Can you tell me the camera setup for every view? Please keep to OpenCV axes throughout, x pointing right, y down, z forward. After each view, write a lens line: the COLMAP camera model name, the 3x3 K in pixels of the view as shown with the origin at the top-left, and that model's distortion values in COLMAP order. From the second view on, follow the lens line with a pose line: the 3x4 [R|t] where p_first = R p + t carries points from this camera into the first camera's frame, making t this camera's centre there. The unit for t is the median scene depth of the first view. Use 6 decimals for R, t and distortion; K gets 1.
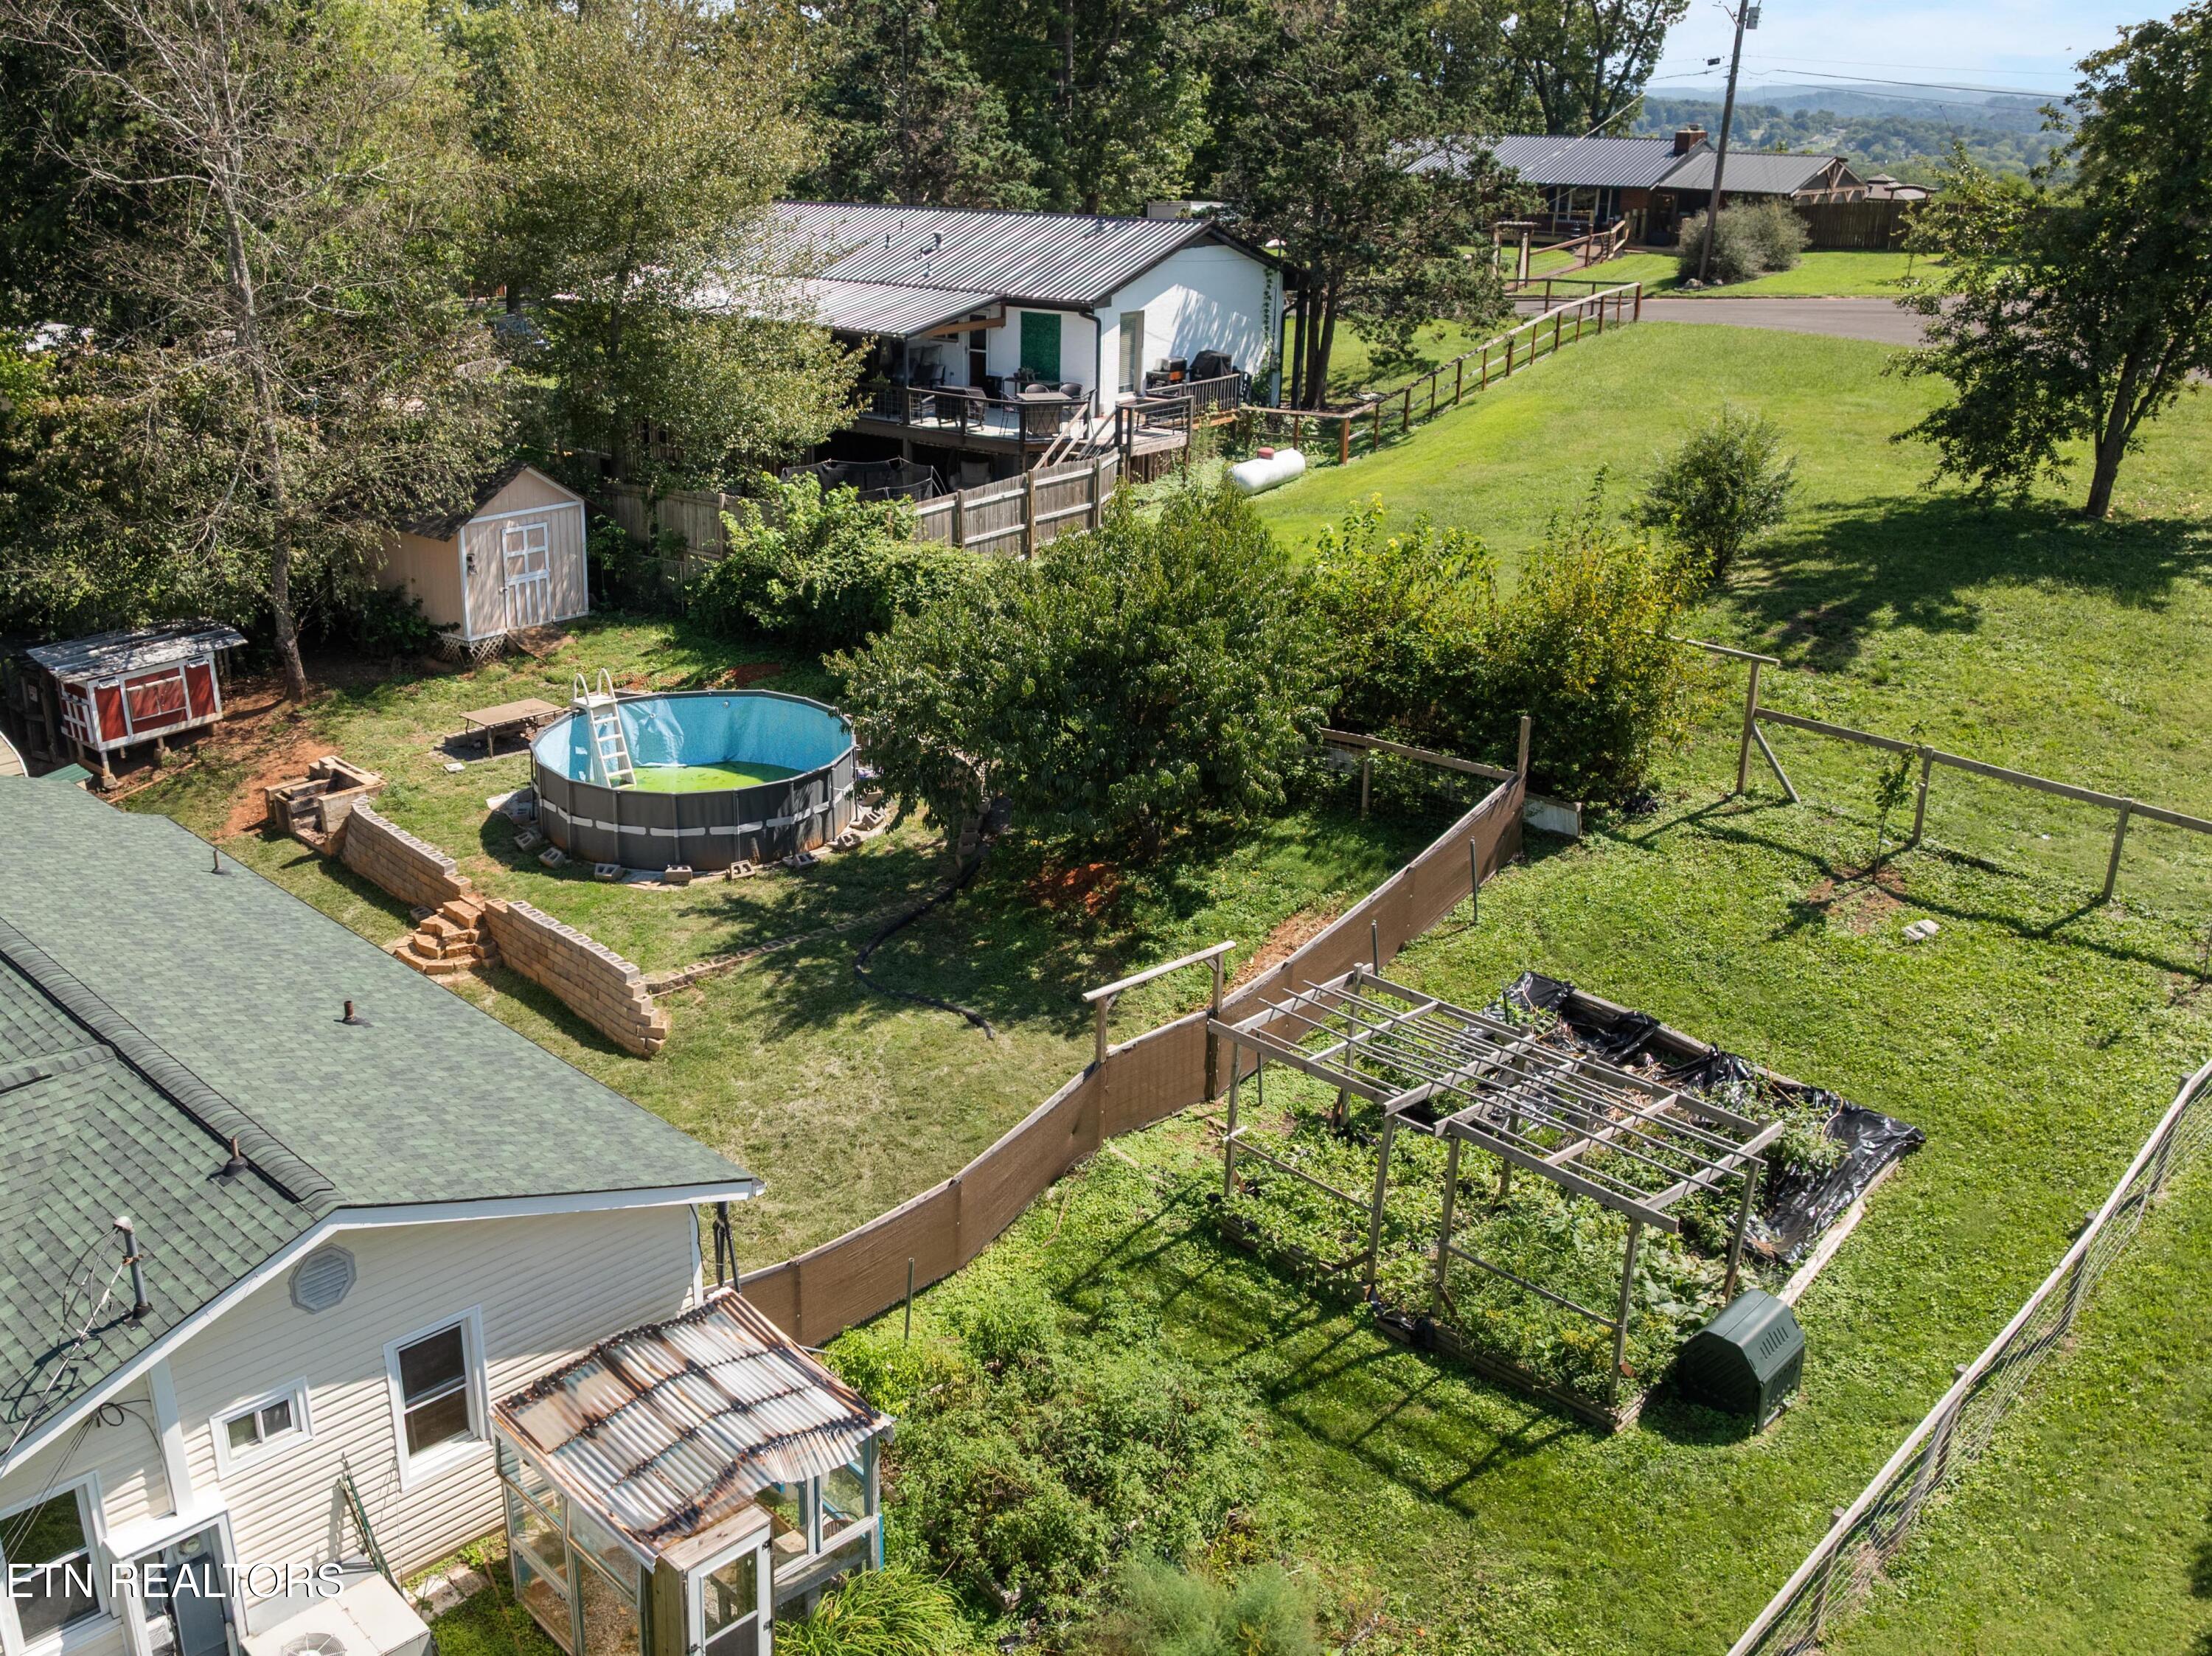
lens RADIAL K [[2013.5, 0, 939.0], [0, 2013.5, 864.6], [0, 0, 1]] dist [-0.028976, -0.008948]
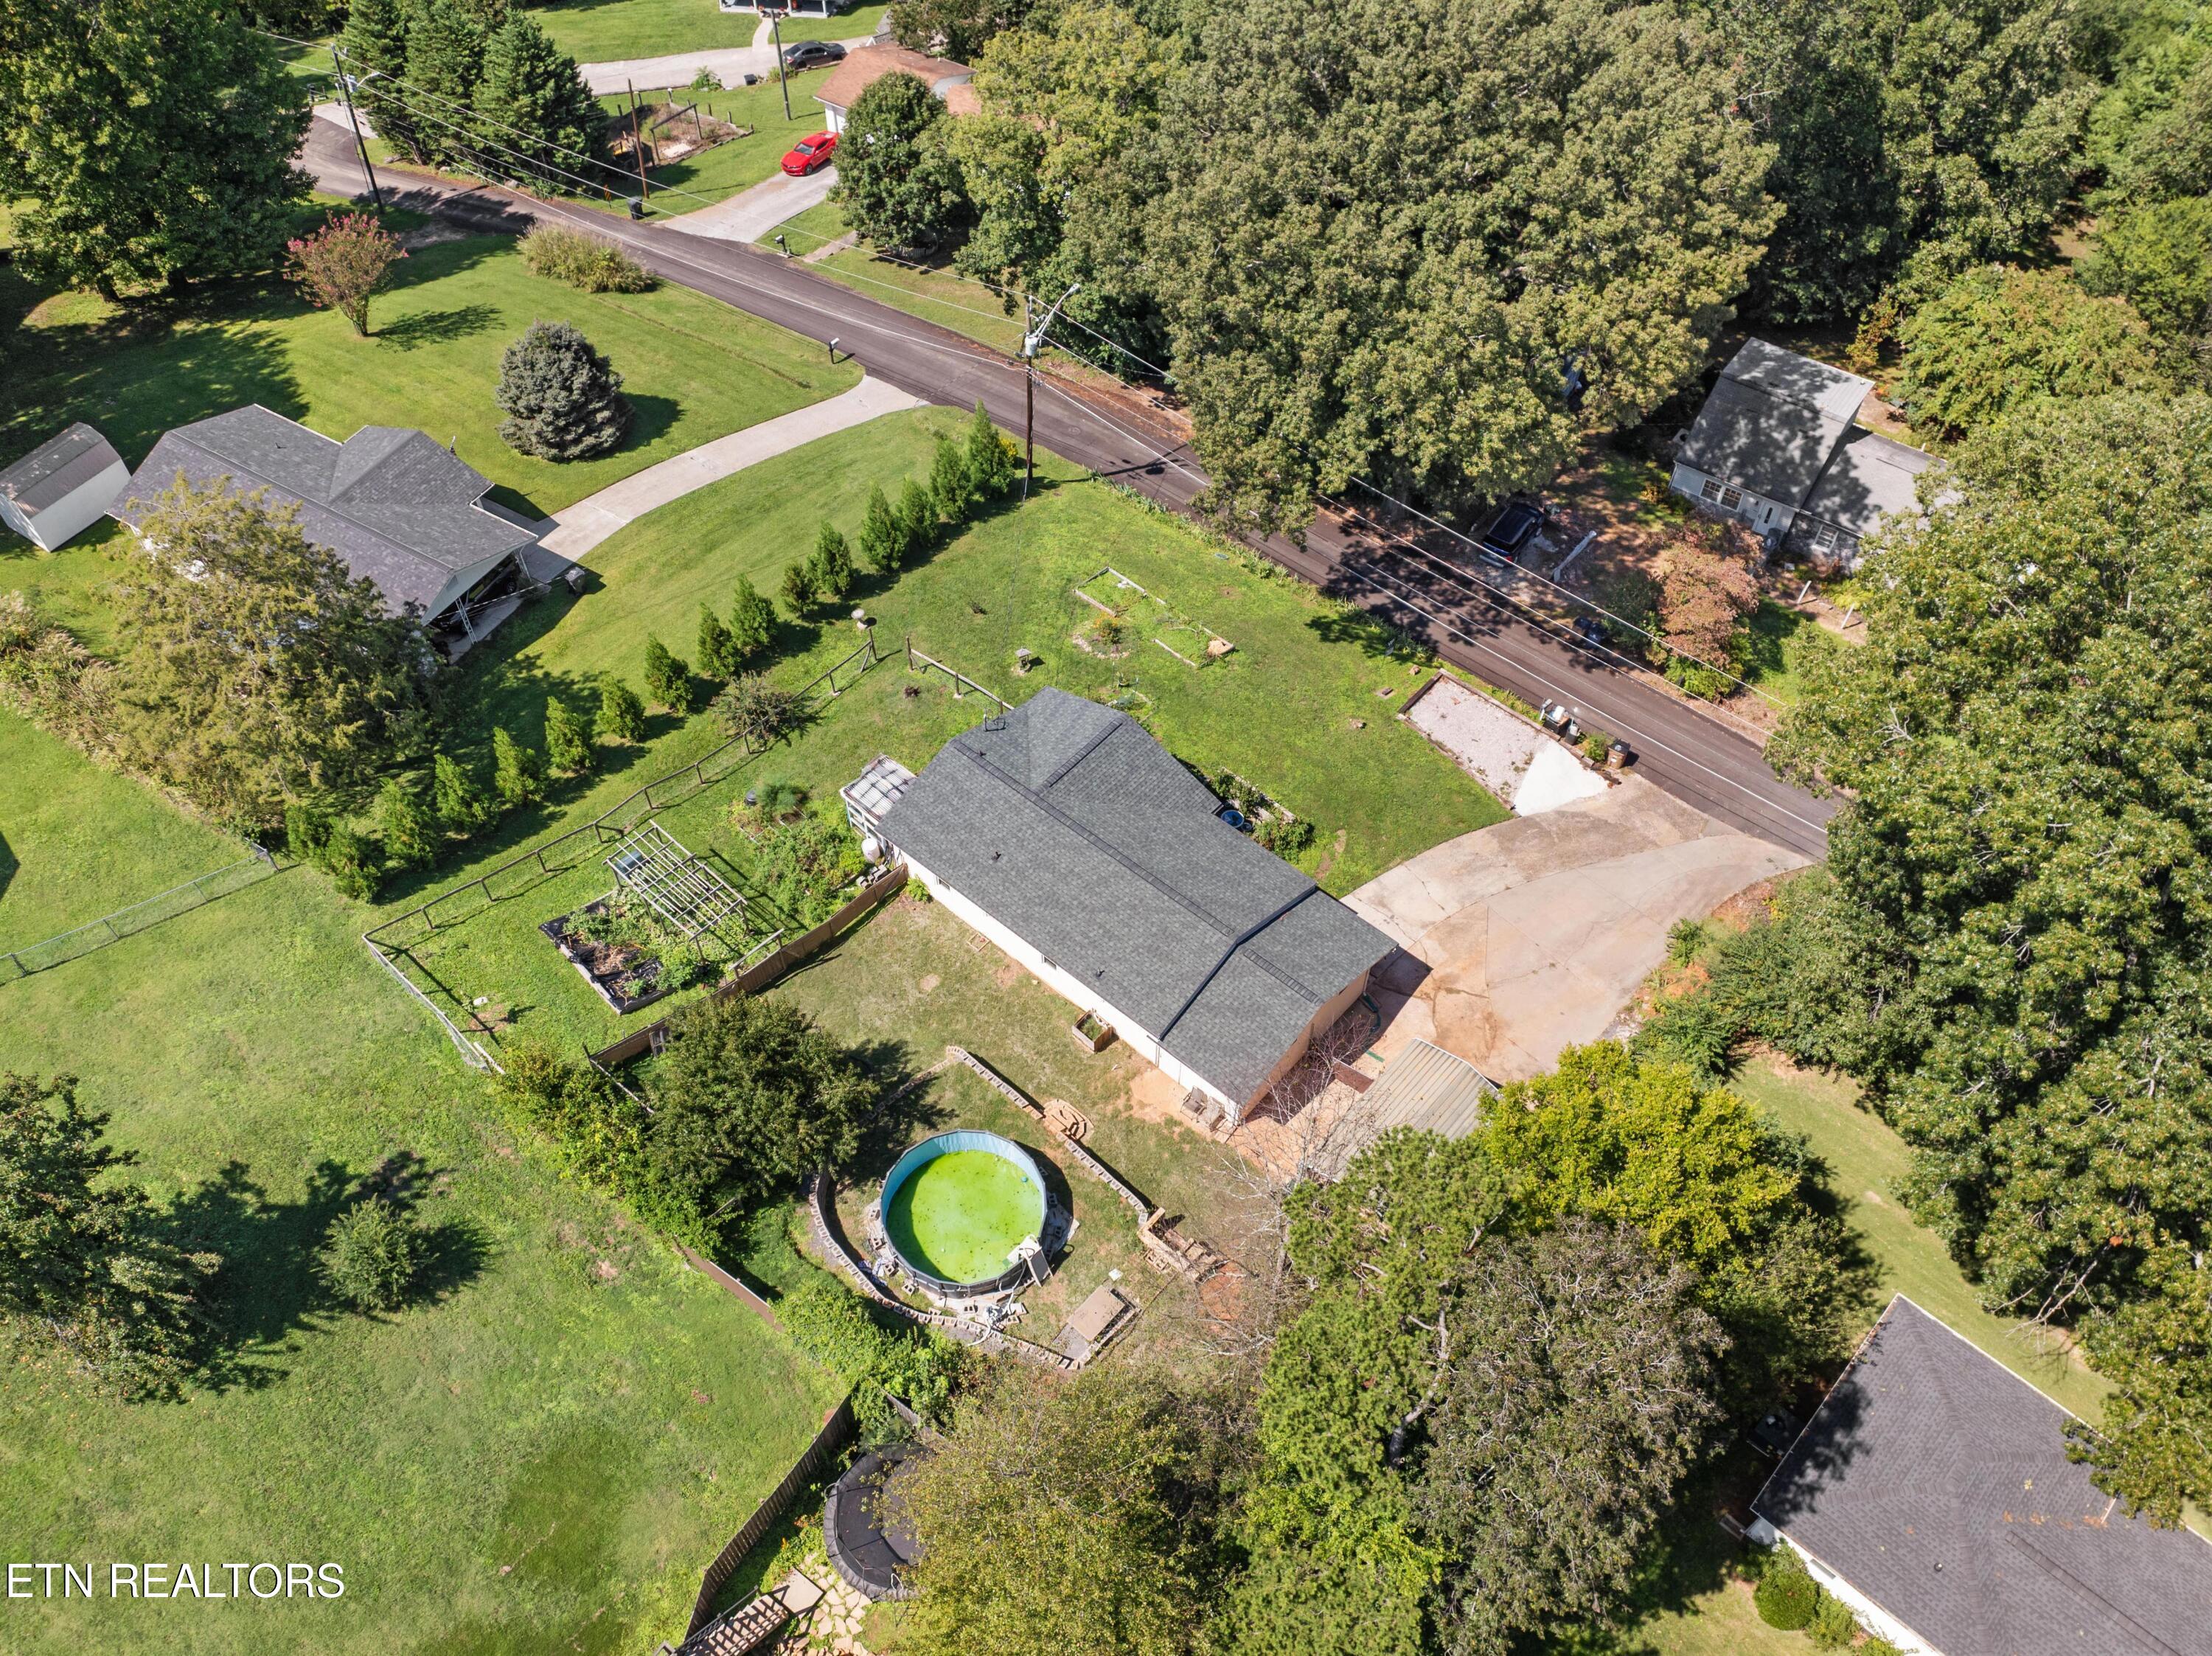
lens RADIAL K [[1719.7, 0, 1090.6], [0, 1719.7, 899.2], [0, 0, 1]] dist [-0.021828, -0.027990]
pose [[-0.994666, 0.088827, -0.052437, -0.162532], [-0.028097, 0.255818, 0.966316, -1.549079], [0.099250, 0.962635, -0.251958, 1.022167]]
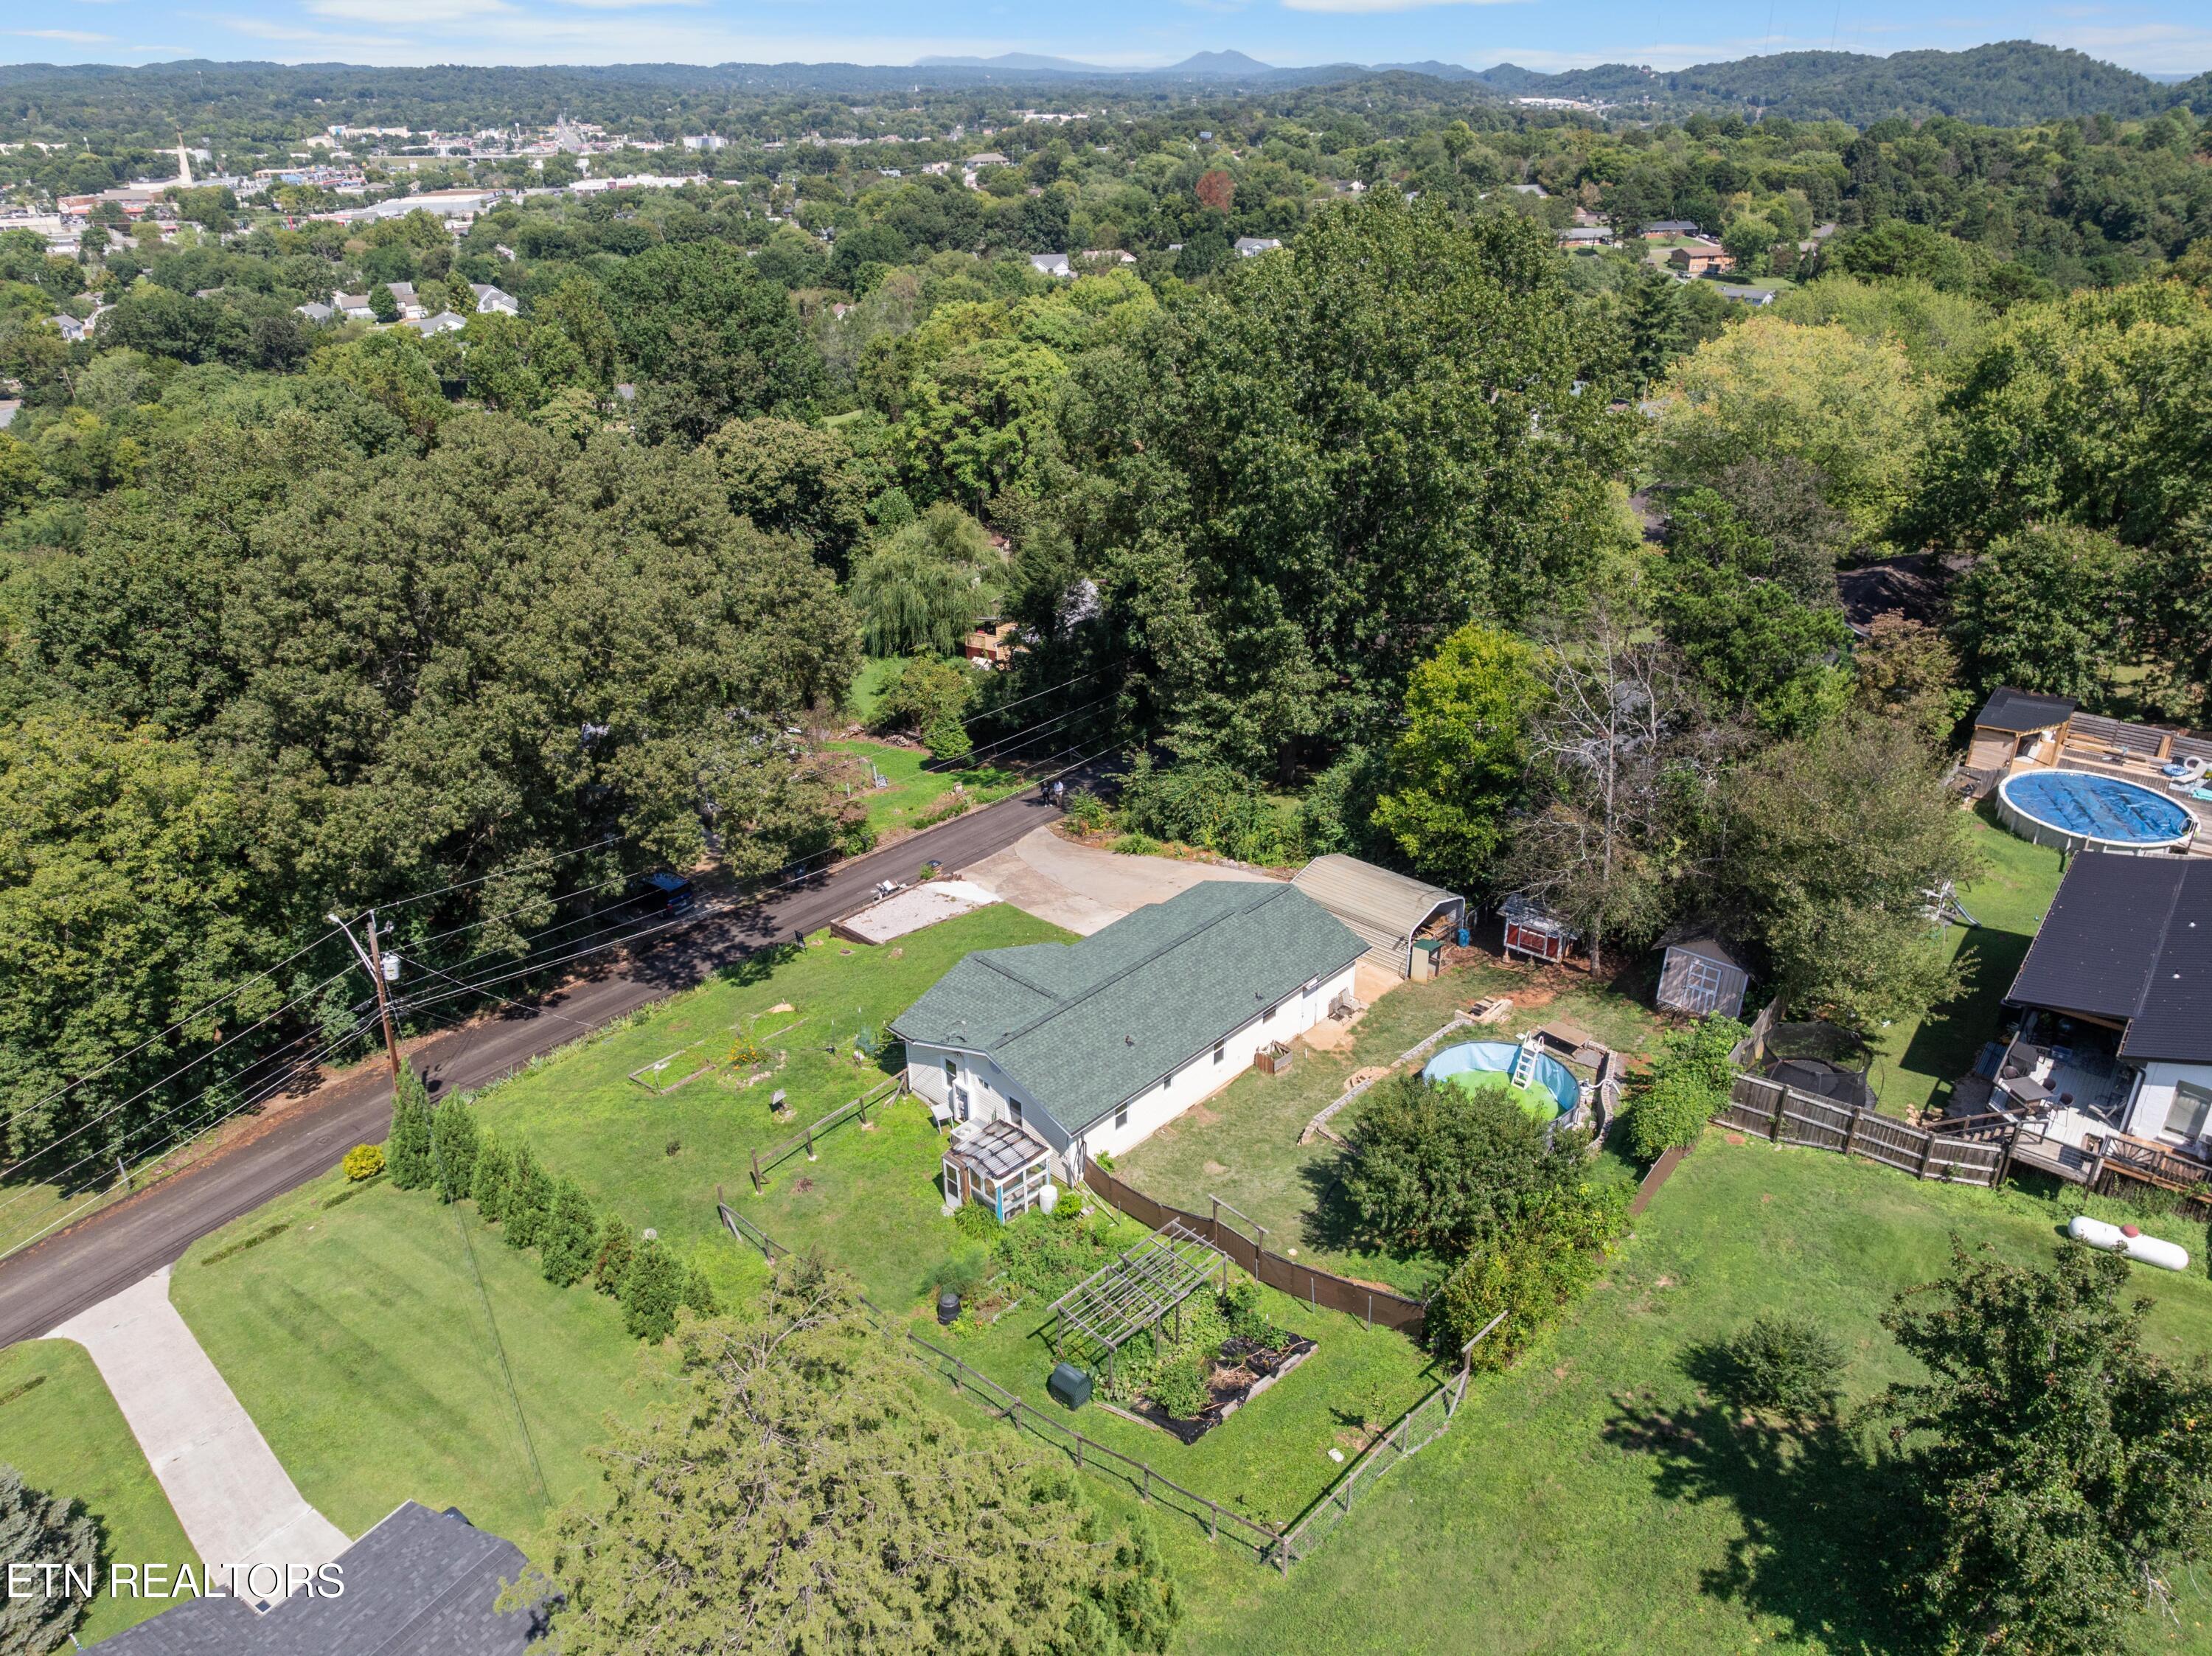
lens RADIAL K [[1555.2, 0, 1112.8], [0, 1555.2, 832.7], [0, 0, 1]] dist [-0.034389, -0.002867]
pose [[0.074580, 0.446885, -0.891477, 1.067658], [-0.356960, 0.846695, 0.394573, -0.705313], [0.931138, 0.288795, 0.222666, 0.155234]]
